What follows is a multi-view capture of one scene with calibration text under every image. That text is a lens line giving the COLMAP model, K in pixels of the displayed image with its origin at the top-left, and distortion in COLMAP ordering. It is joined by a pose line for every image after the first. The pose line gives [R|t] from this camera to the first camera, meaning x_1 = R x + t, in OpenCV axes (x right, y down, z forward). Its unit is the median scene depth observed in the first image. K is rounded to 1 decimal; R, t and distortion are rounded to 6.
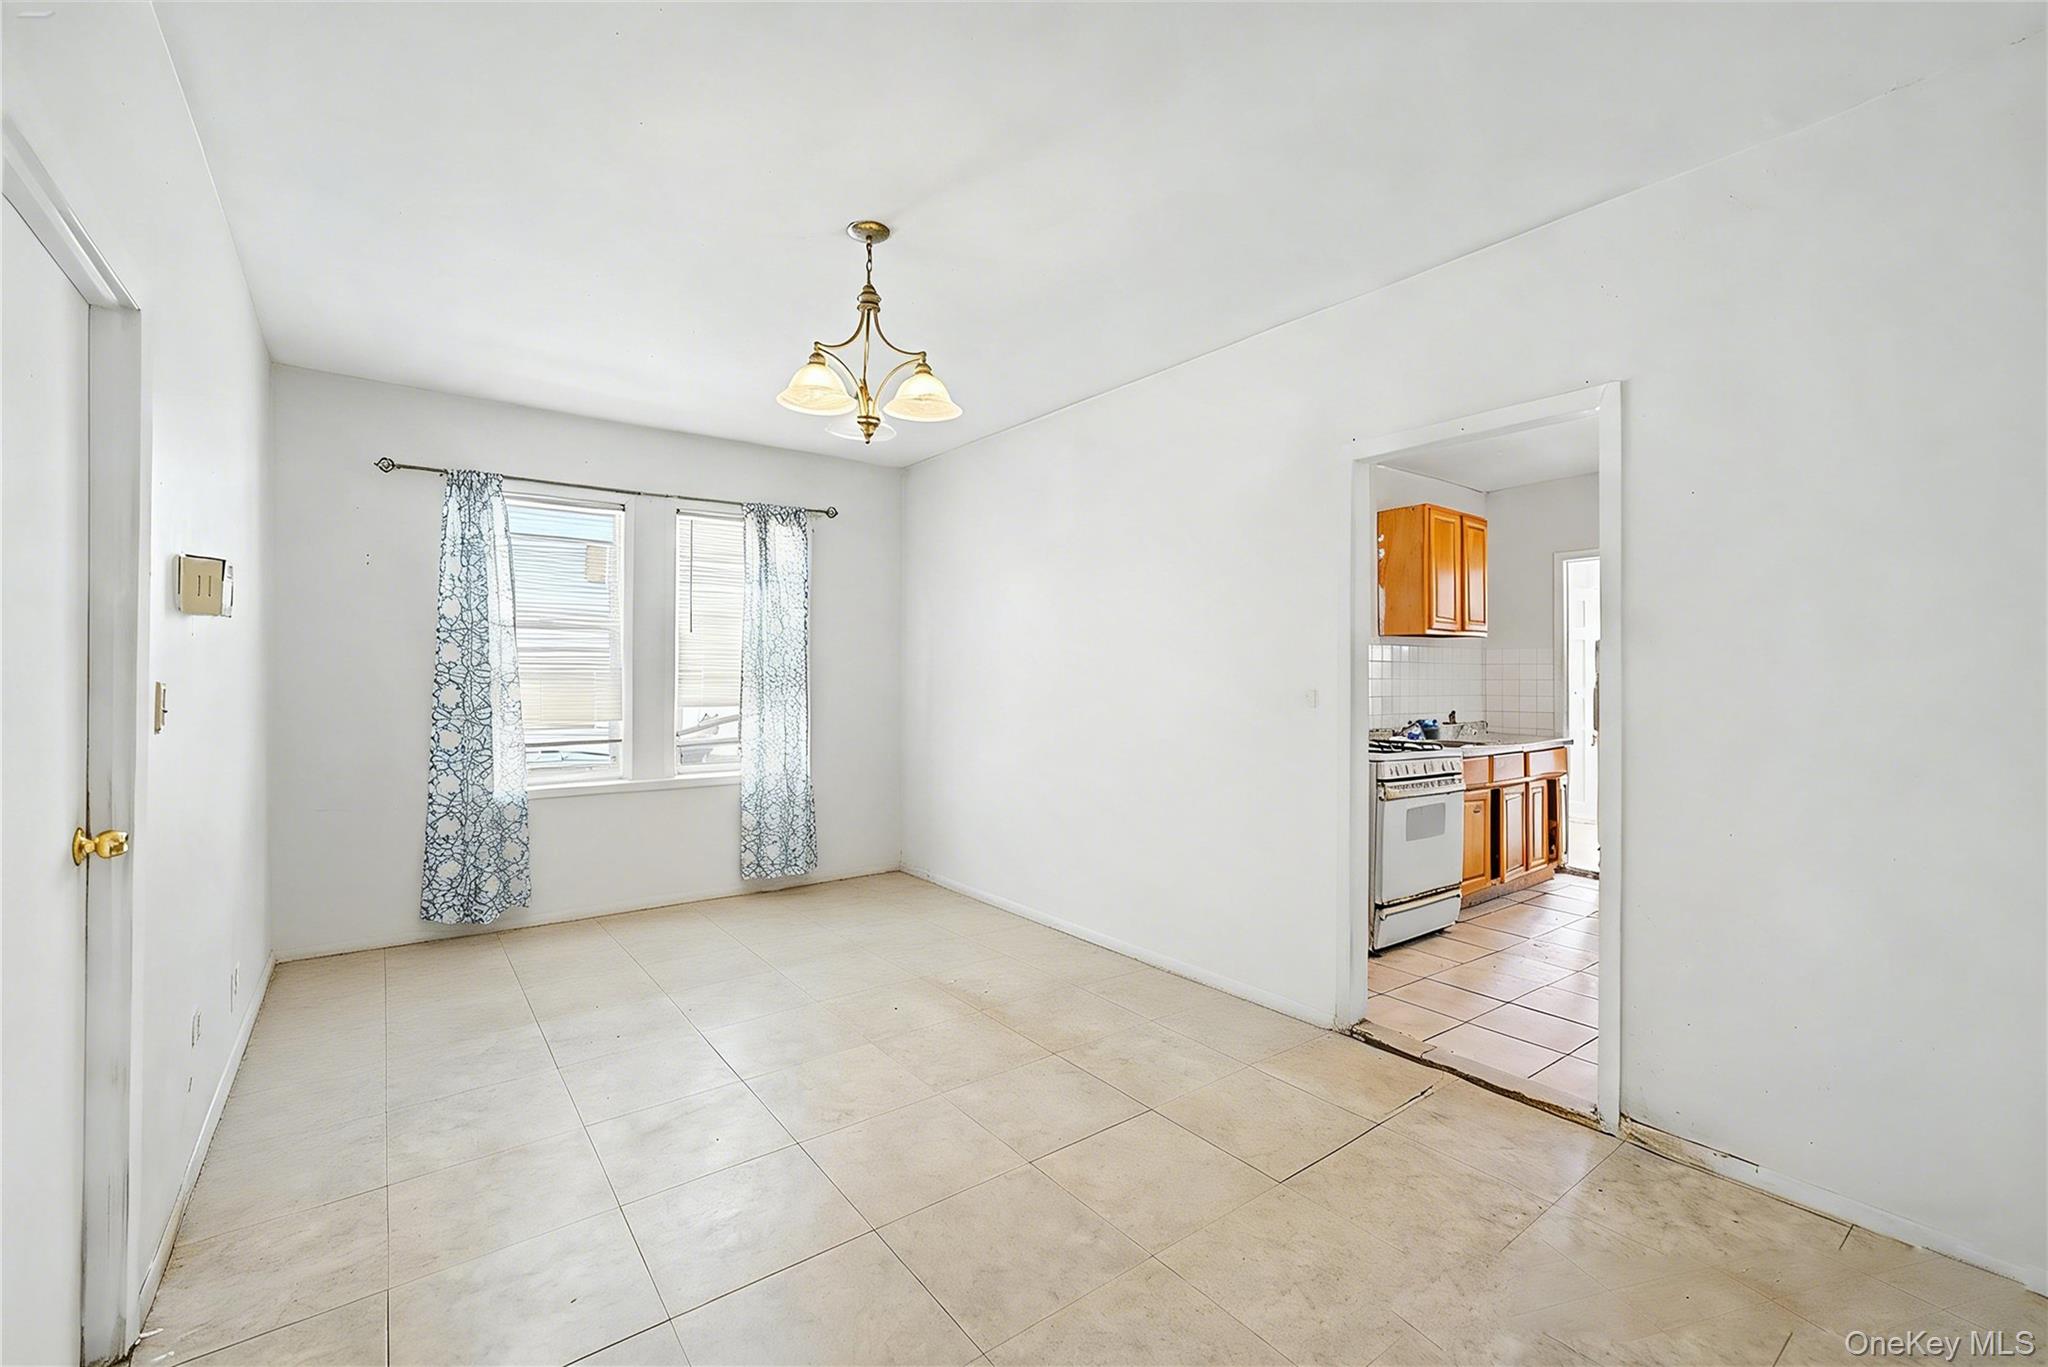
lens RADIAL K [[832.1, 0, 1022.8], [0, 832.1, 691.1], [0, 0, 1]] dist [-0.001678, 0.000389]
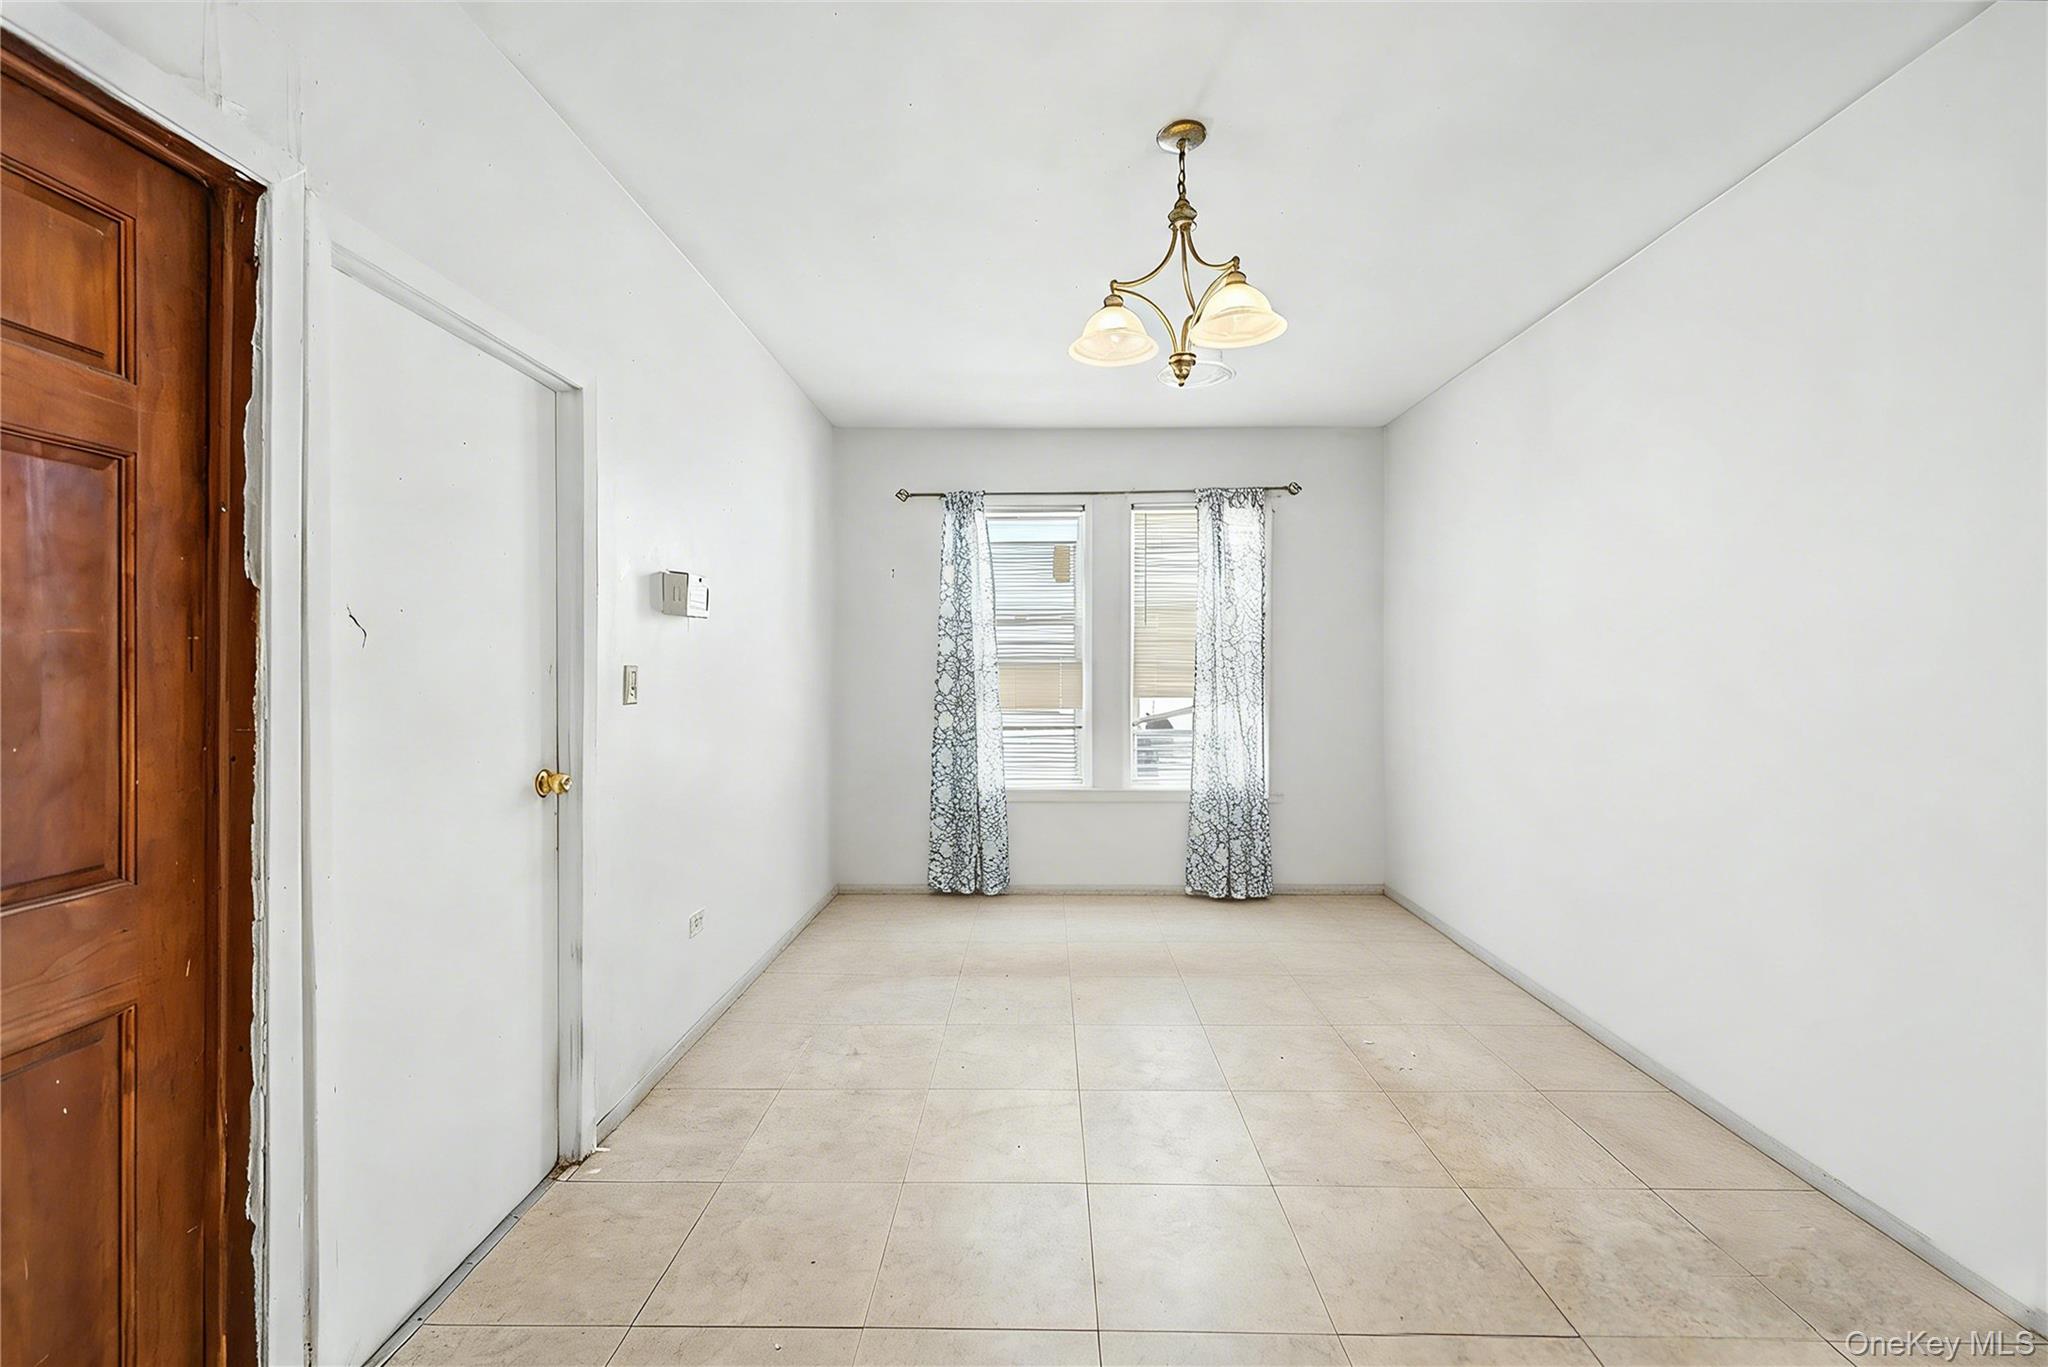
lens RADIAL K [[832.1, 0, 1022.8], [0, 832.1, 691.1], [0, 0, 1]] dist [-0.001678, 0.000389]
pose [[0.802541, 0.011778, -0.596481, 0.102605], [-0.008901, 0.999930, 0.007769, 0.005128], [0.596531, -0.000926, 0.802590, 0.114427]]
